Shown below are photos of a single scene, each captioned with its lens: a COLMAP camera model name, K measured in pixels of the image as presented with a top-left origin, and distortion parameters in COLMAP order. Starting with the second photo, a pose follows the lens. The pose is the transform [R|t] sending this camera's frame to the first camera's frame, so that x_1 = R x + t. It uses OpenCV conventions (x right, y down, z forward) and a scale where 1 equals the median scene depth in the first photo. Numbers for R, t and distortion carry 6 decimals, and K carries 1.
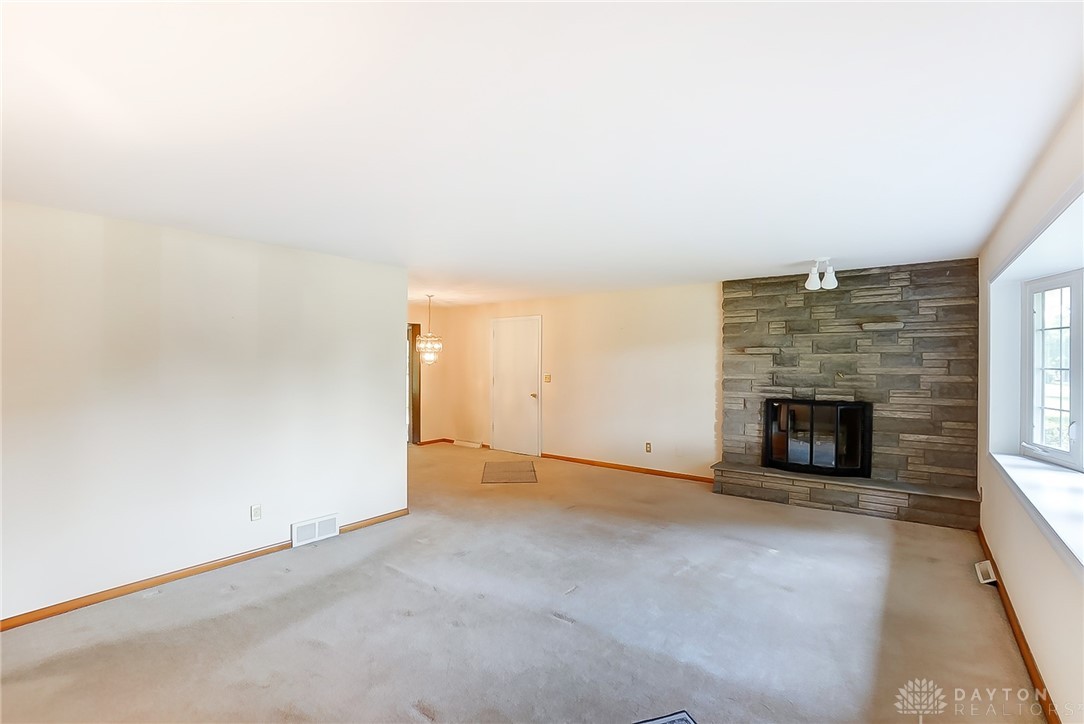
lens RADIAL K [[496.0, 0, 542.0], [0, 496.0, 362.0], [0, 0, 1]] dist [-0.000750, -0.000152]
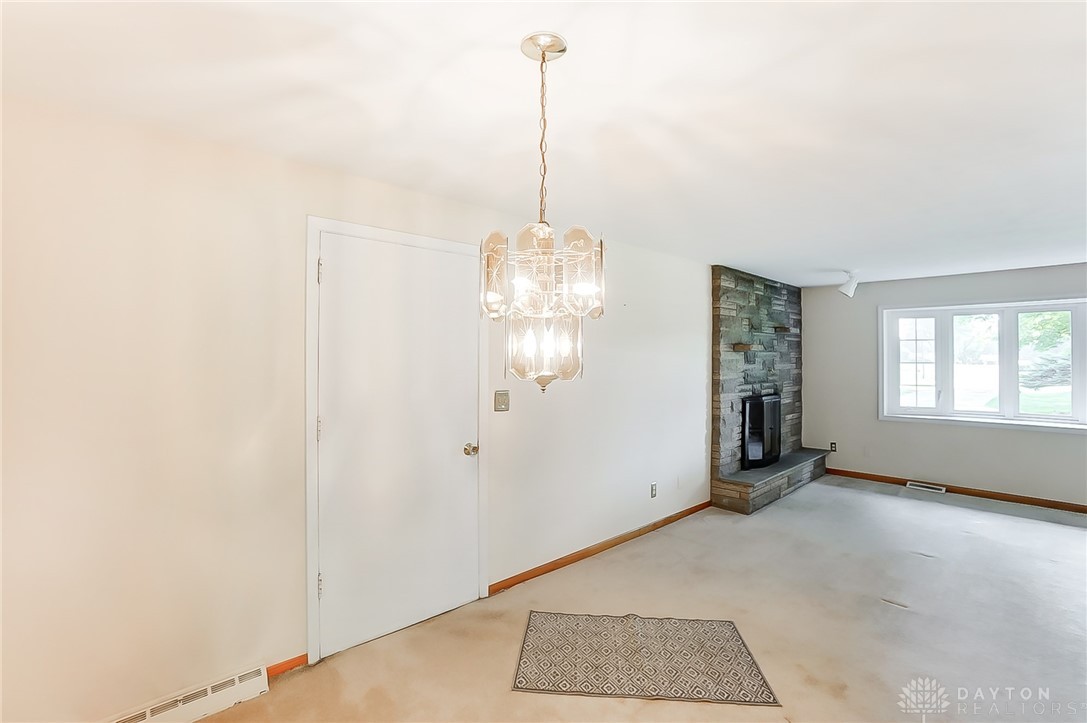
lens RADIAL K [[497.4, 0, 543.5], [0, 497.4, 361.5], [0, 0, 1]] dist [-0.000750, -0.000152]
pose [[0.152724, -0.003761, 0.988262, -0.519687], [0.006013, 0.999978, 0.002876, -0.002154], [-0.988251, 0.005503, 0.152744, 1.159360]]
